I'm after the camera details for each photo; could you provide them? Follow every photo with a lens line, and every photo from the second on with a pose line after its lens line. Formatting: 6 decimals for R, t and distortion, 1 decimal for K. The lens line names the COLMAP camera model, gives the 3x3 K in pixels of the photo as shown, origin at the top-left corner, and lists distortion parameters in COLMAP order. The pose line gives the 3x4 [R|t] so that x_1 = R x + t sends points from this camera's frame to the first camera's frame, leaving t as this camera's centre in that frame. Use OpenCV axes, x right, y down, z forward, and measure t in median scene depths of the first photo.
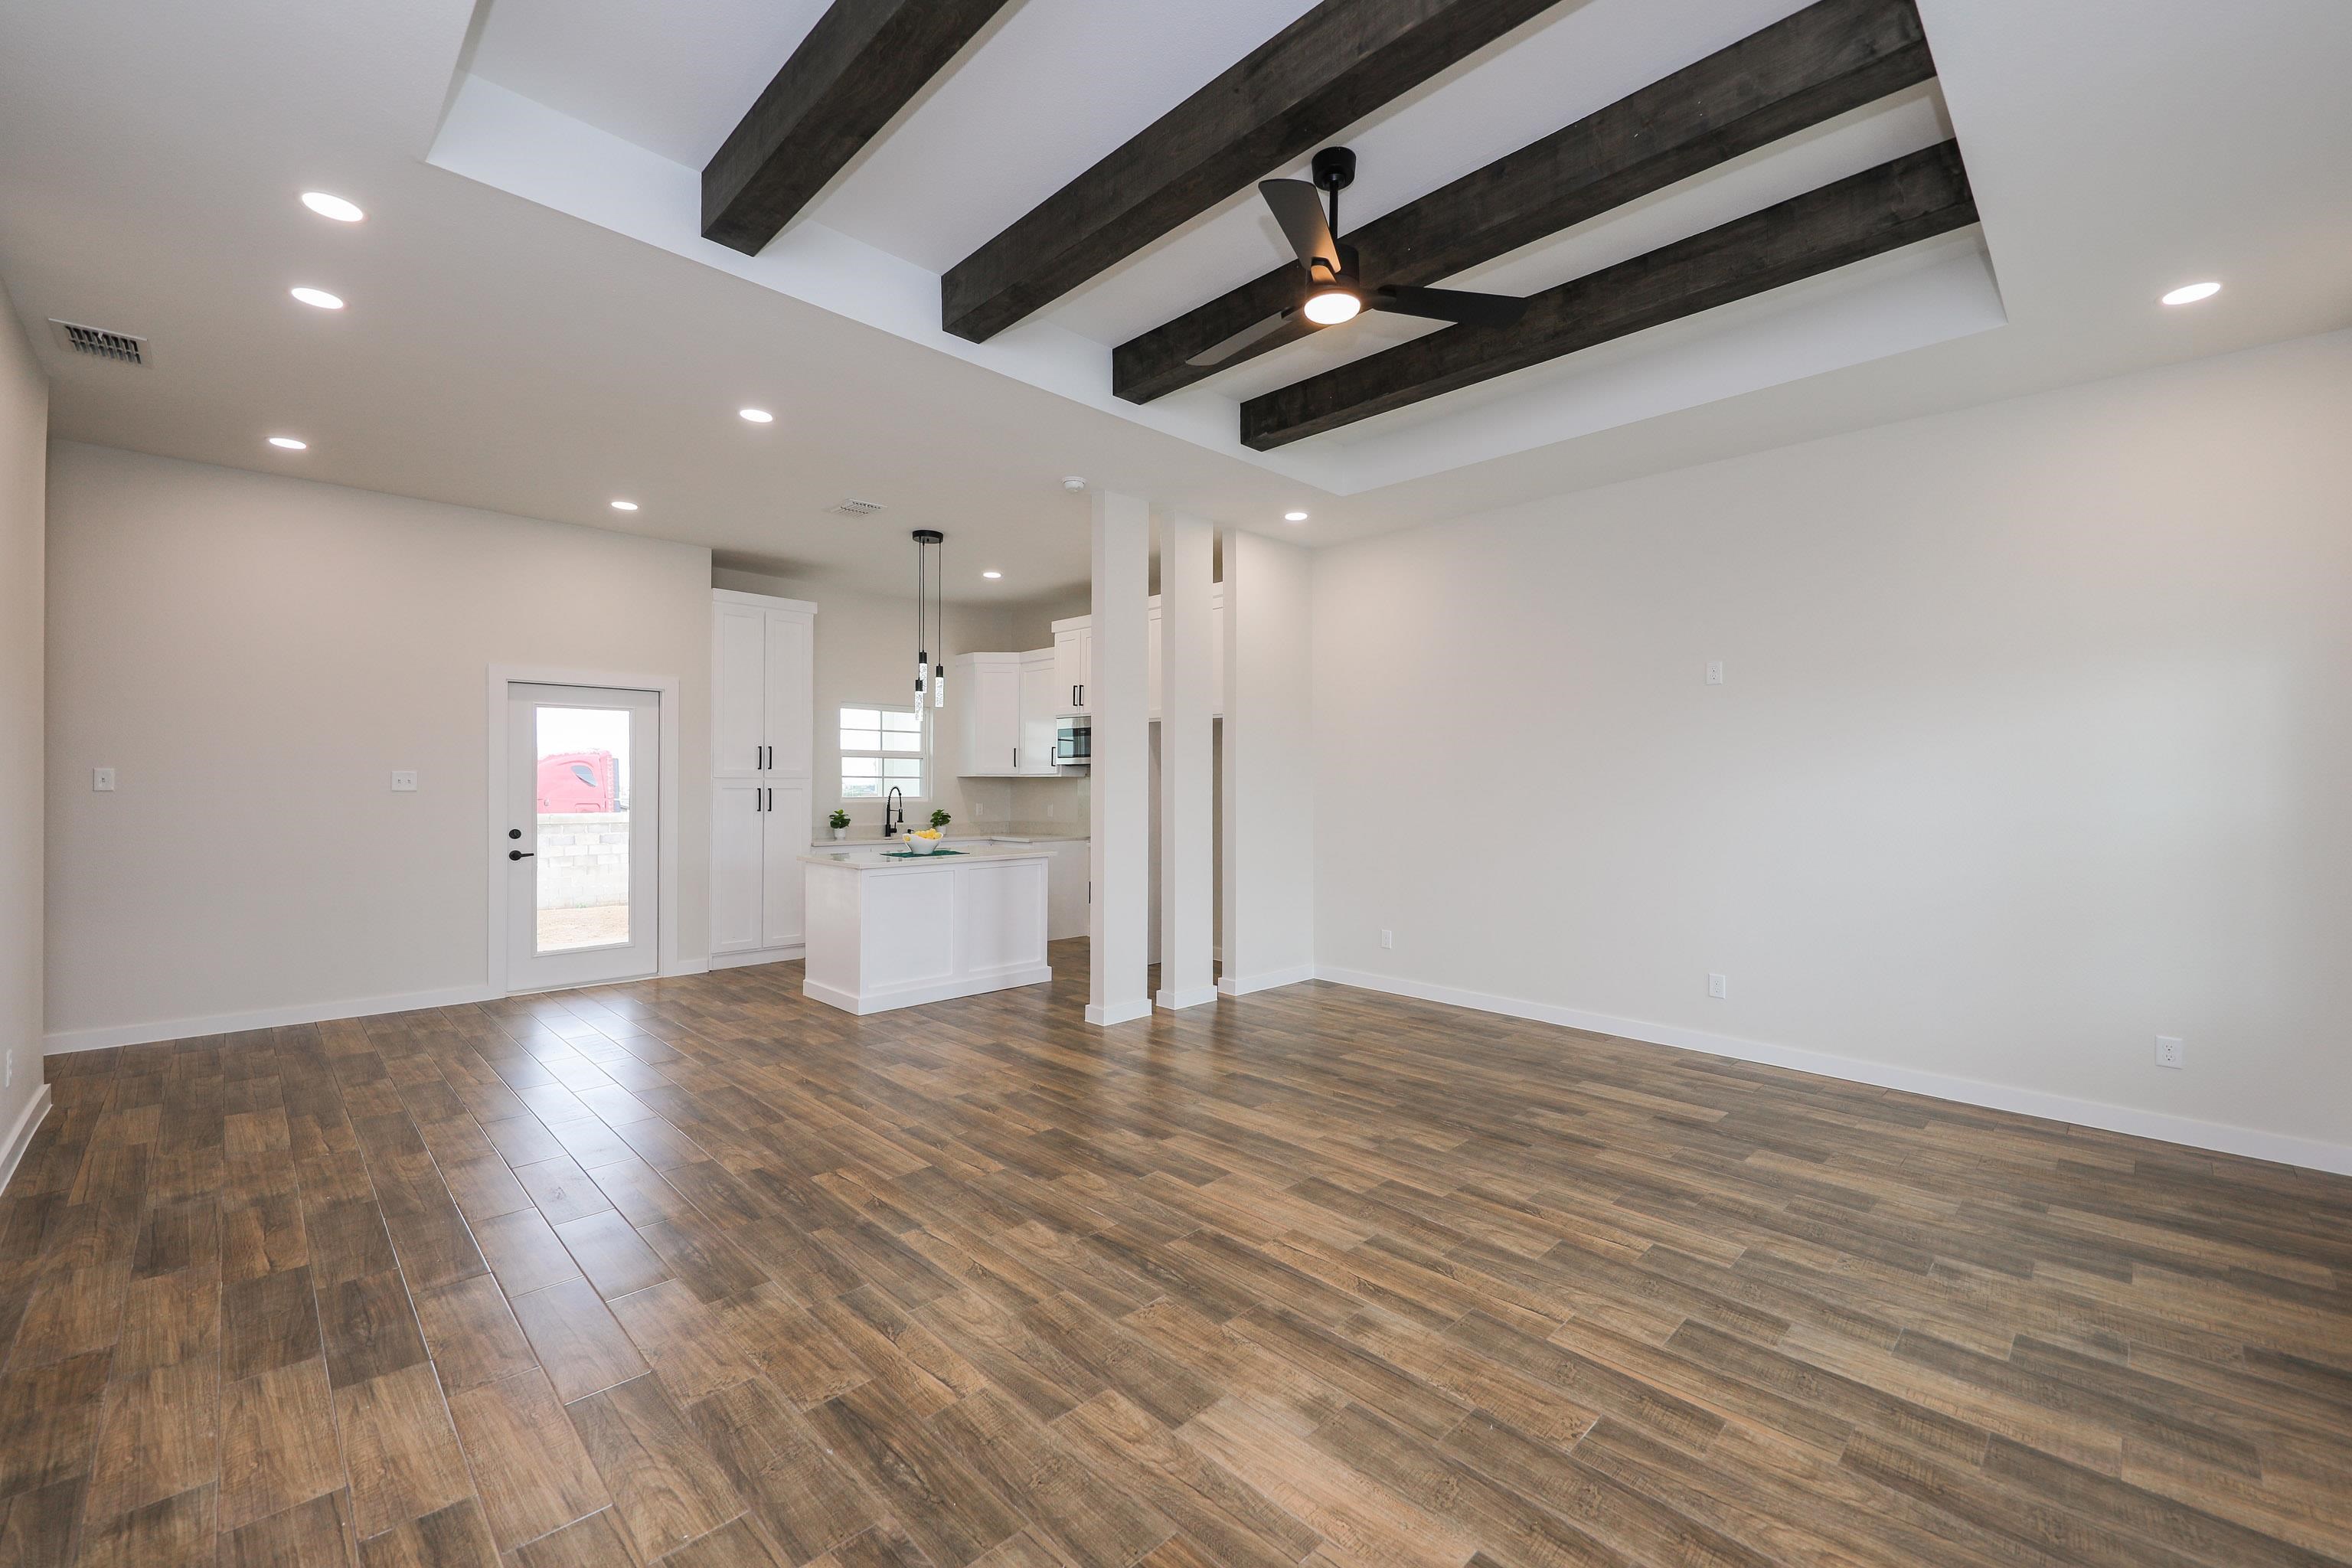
lens RADIAL K [[952.4, 0, 1176.0], [0, 952.4, 784.0], [0, 0, 1]] dist [0.017679, -0.007295]
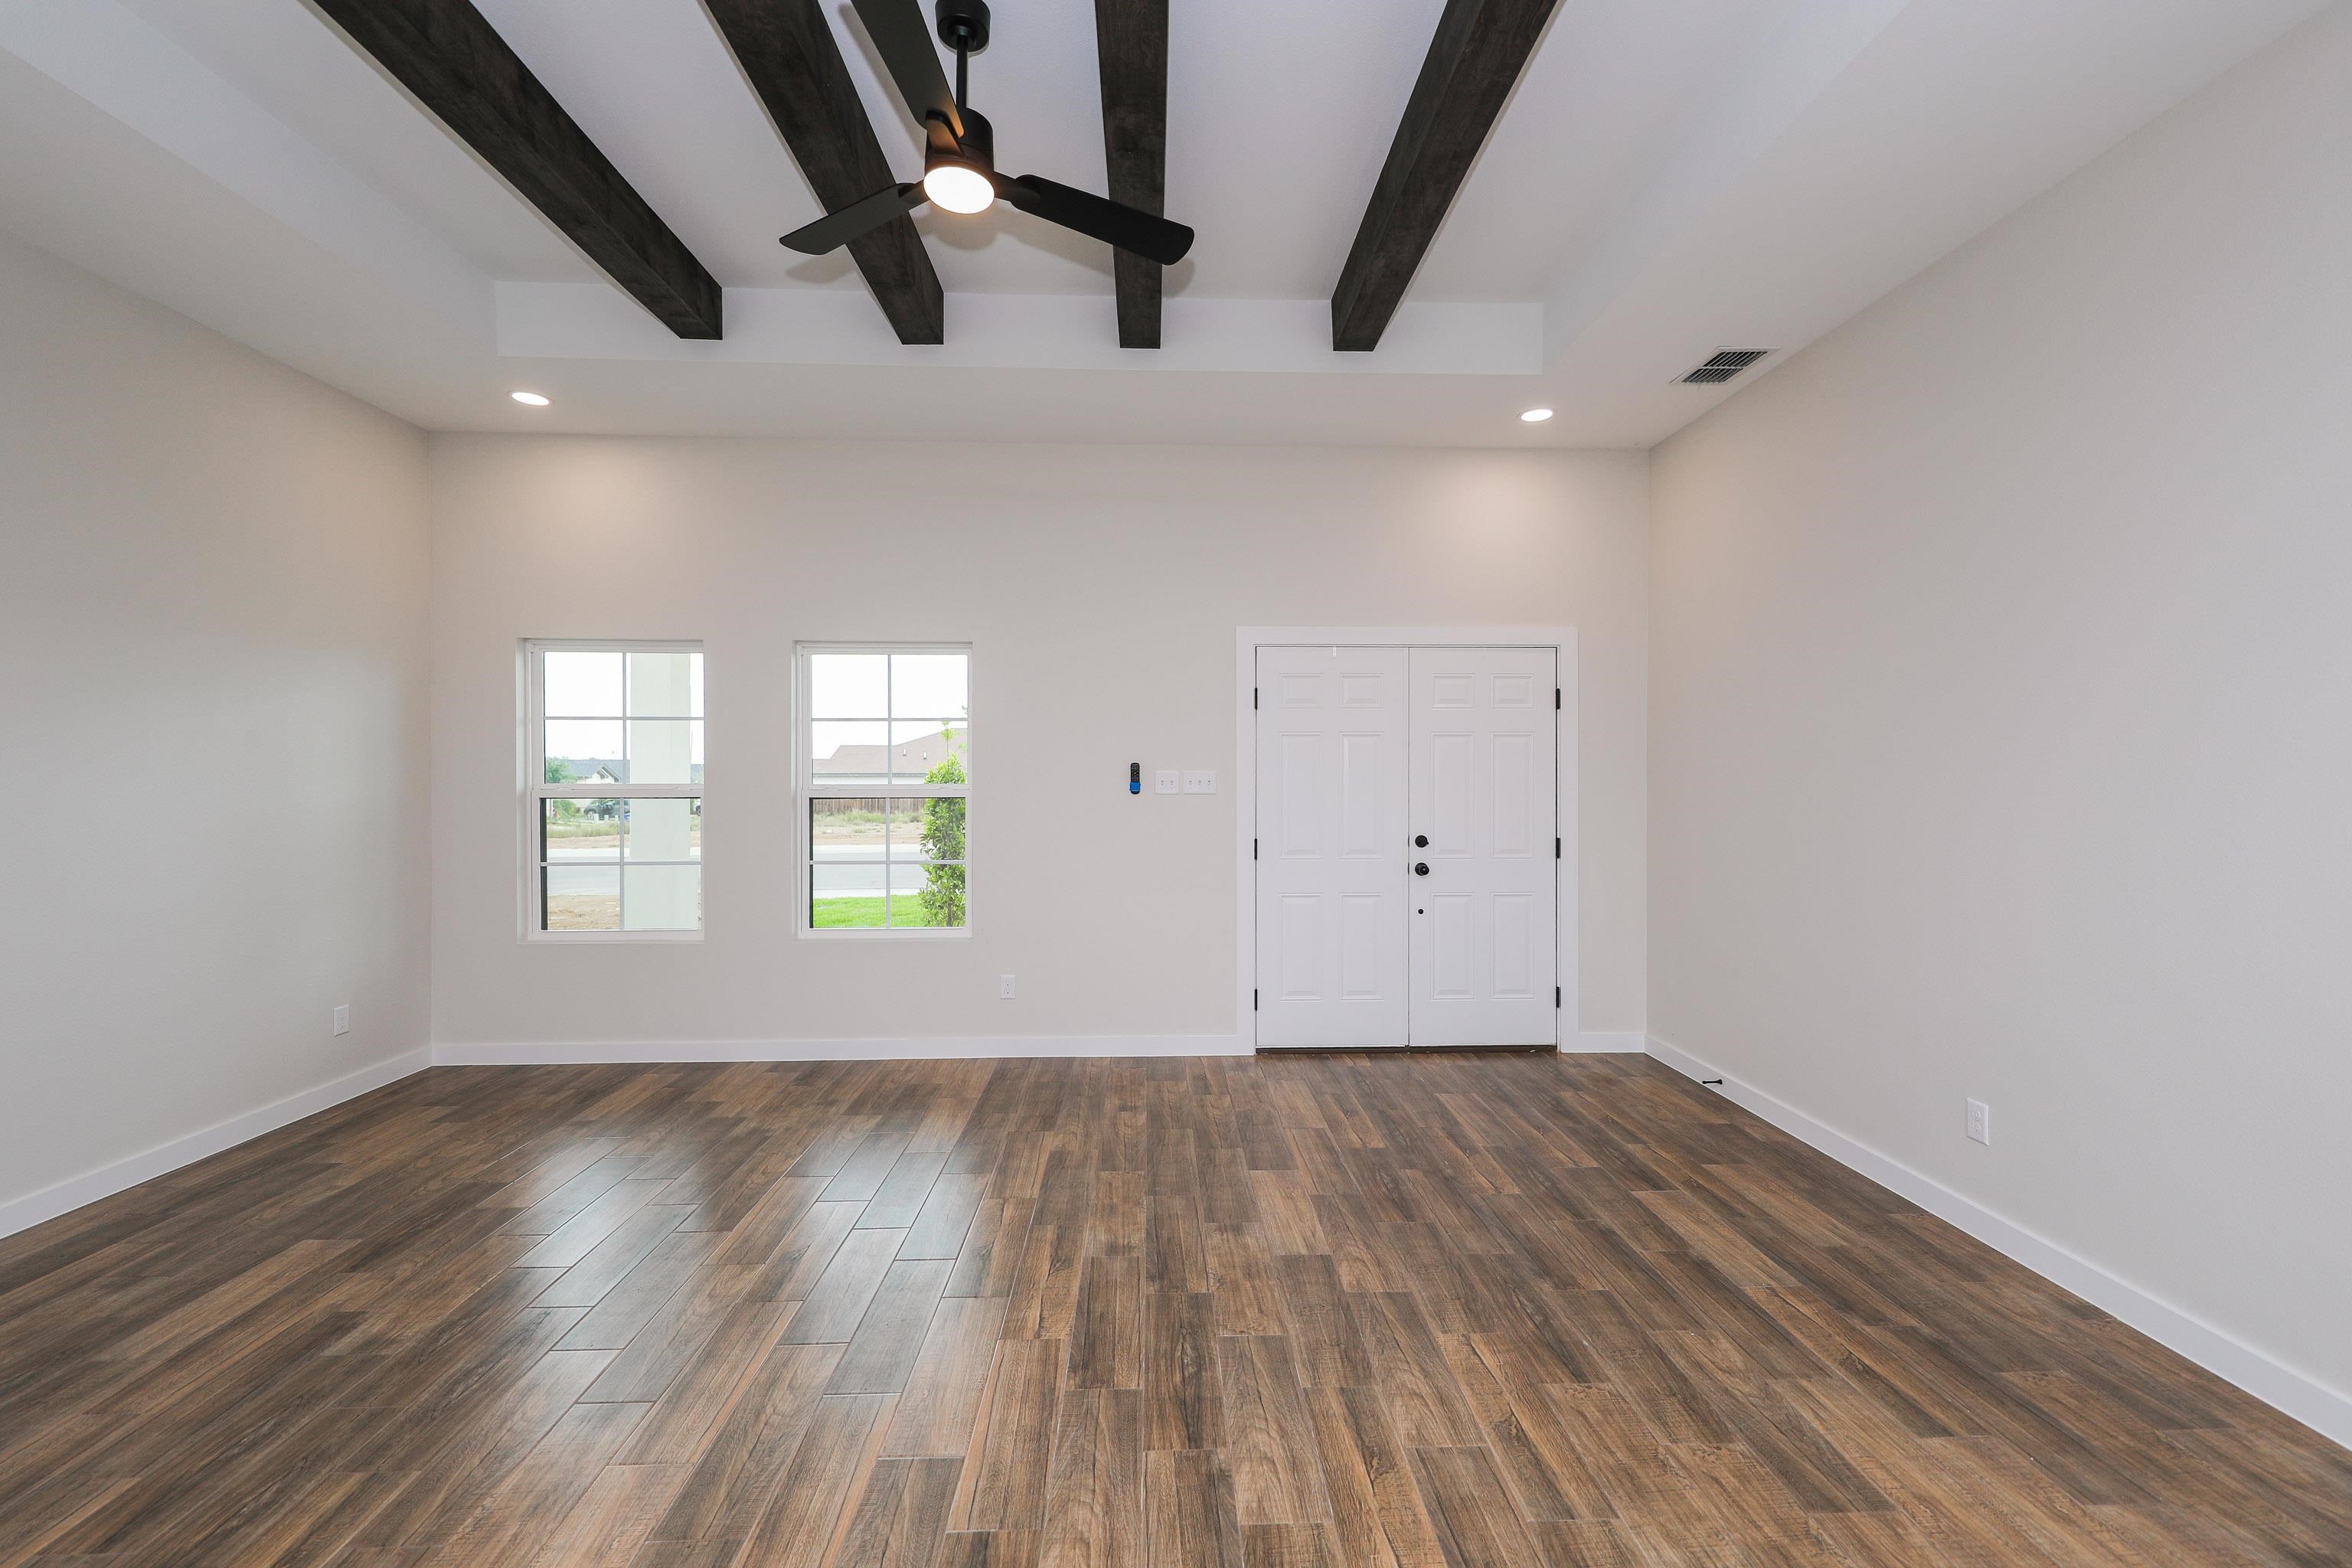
lens RADIAL K [[970.6, 0, 1188.2], [0, 970.6, 771.5], [0, 0, 1]] dist [0.012603, -0.005205]
pose [[-0.740221, -0.004956, 0.672345, -0.476663], [-0.002536, 0.999986, 0.004579, -0.012475], [-0.672359, 0.001685, -0.740223, 1.316789]]
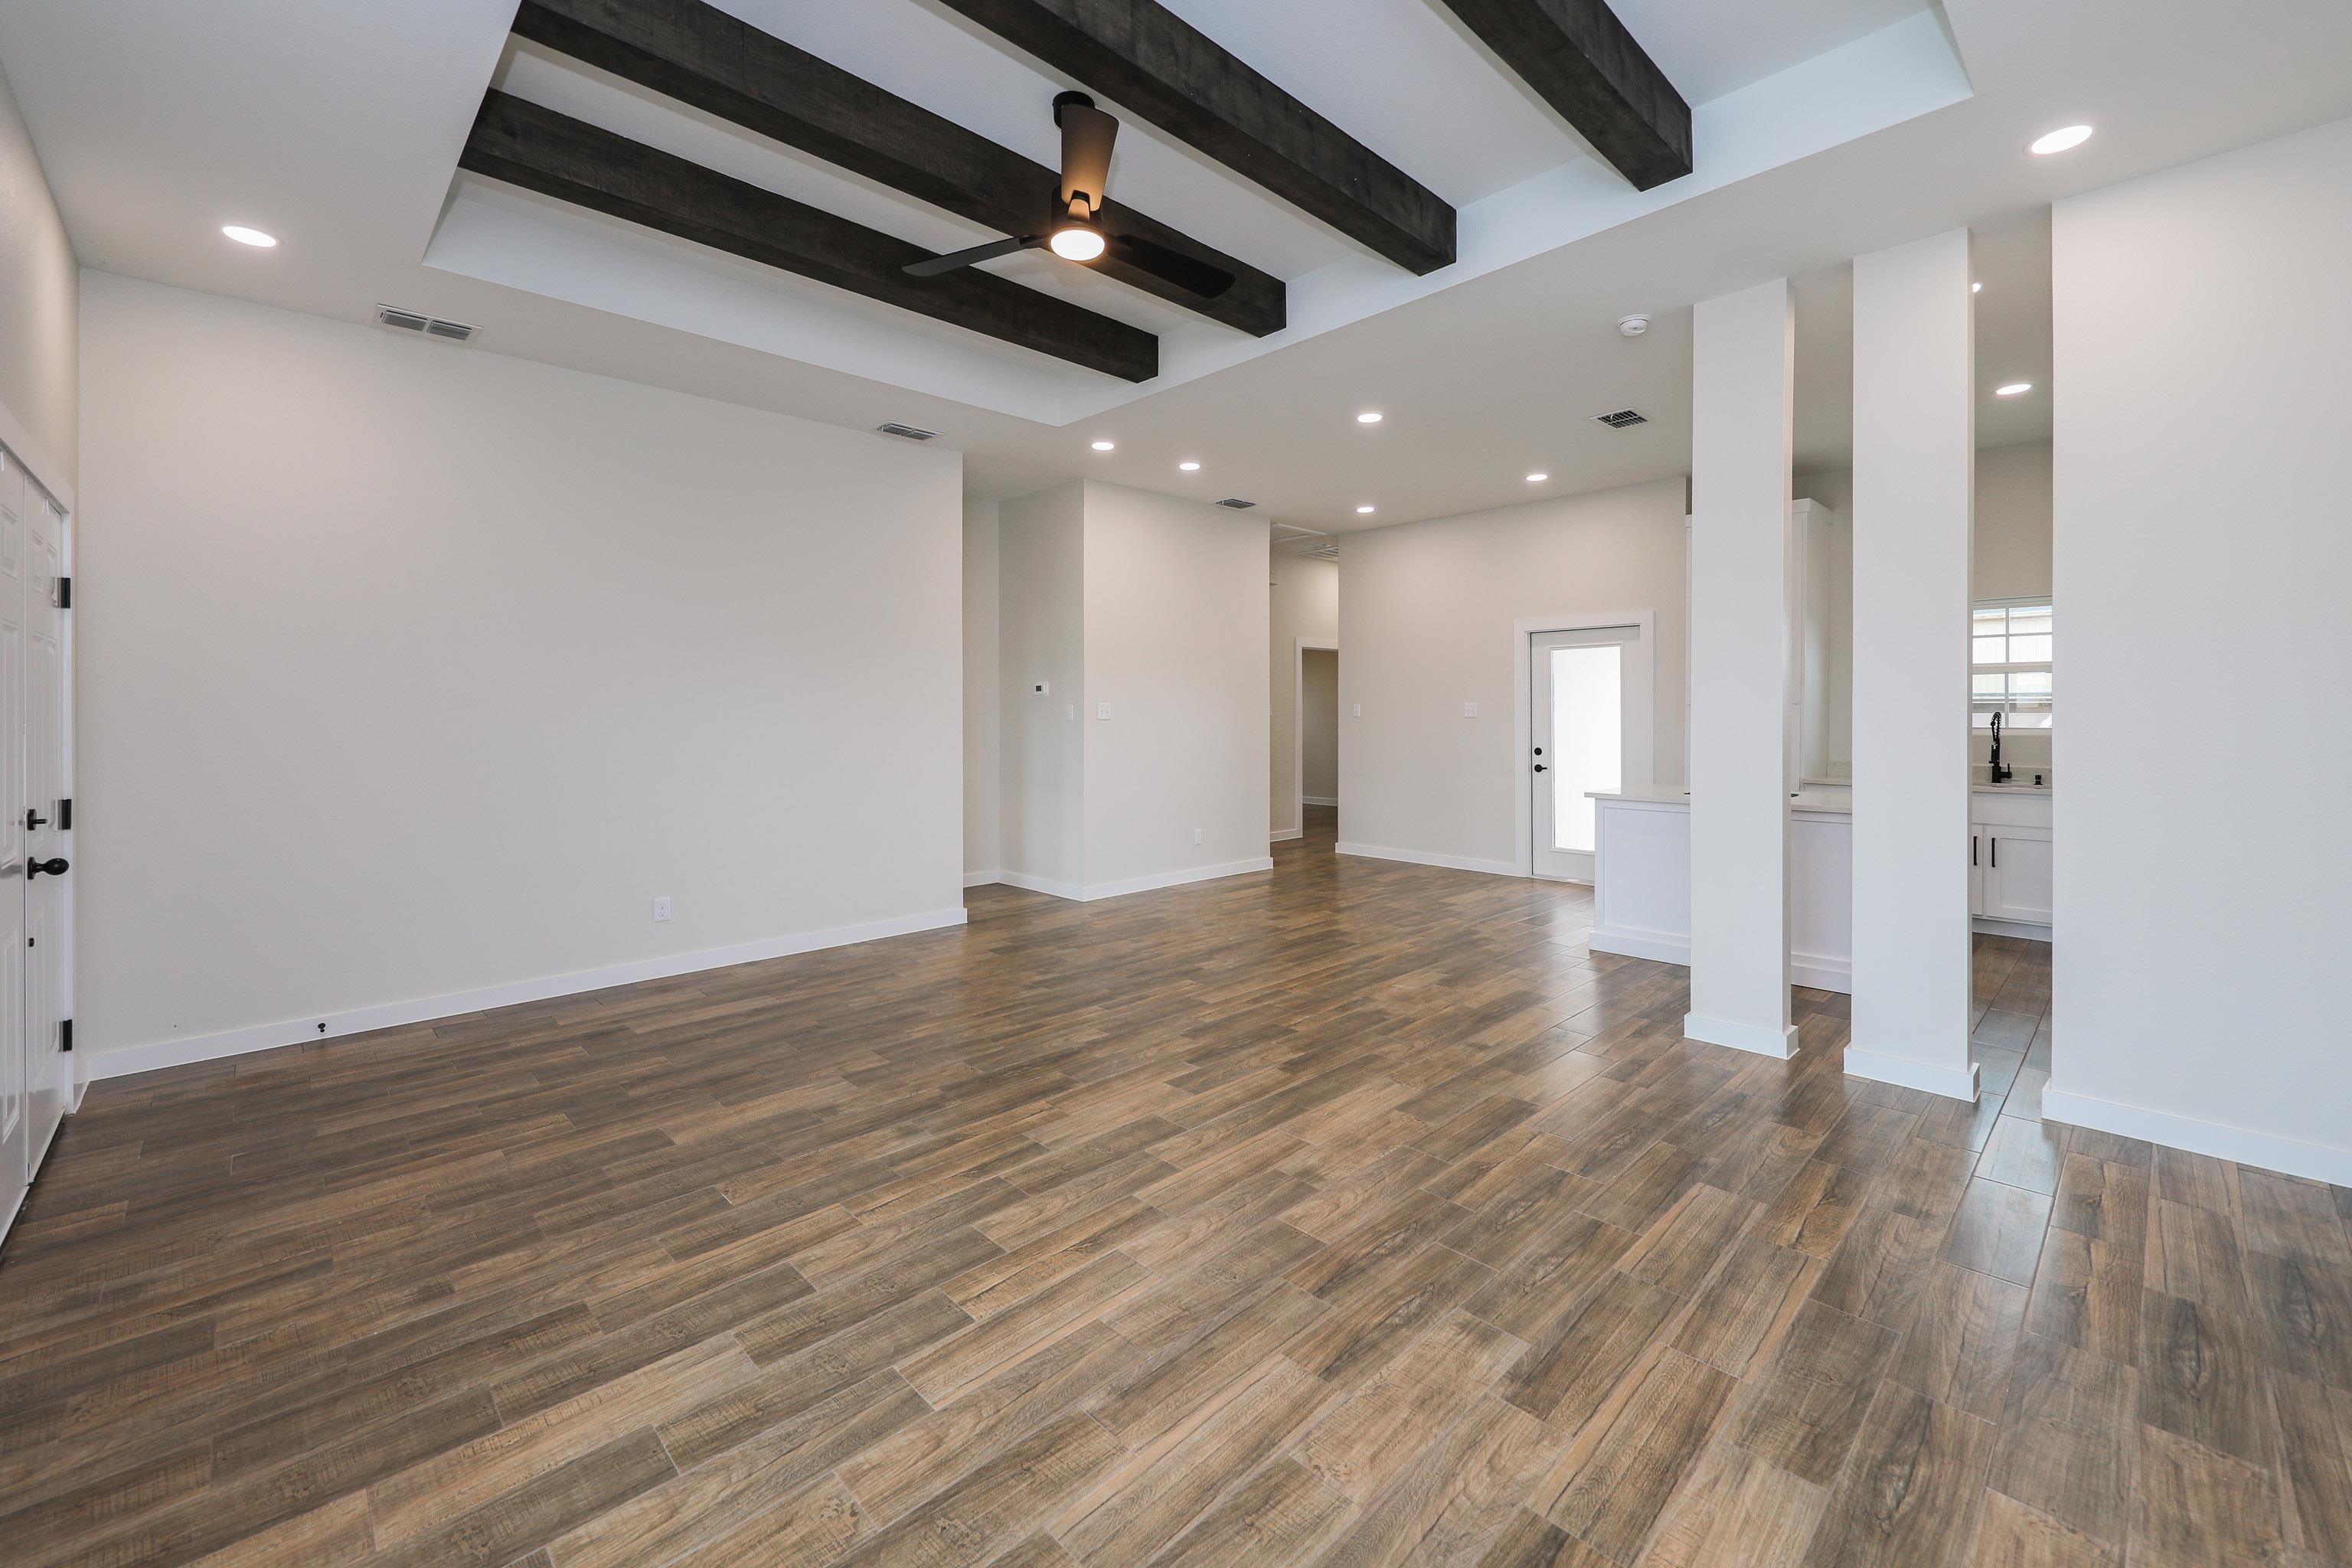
lens RADIAL K [[951.3, 0, 1196.3], [0, 951.3, 728.1], [0, 0, 1]] dist [0.015358, -0.007063]
pose [[0.000898, 0.010593, -0.999943, 1.056926], [0.001790, 0.999942, 0.010594, 0.012781], [0.999998, -0.001800, 0.000879, 1.004720]]
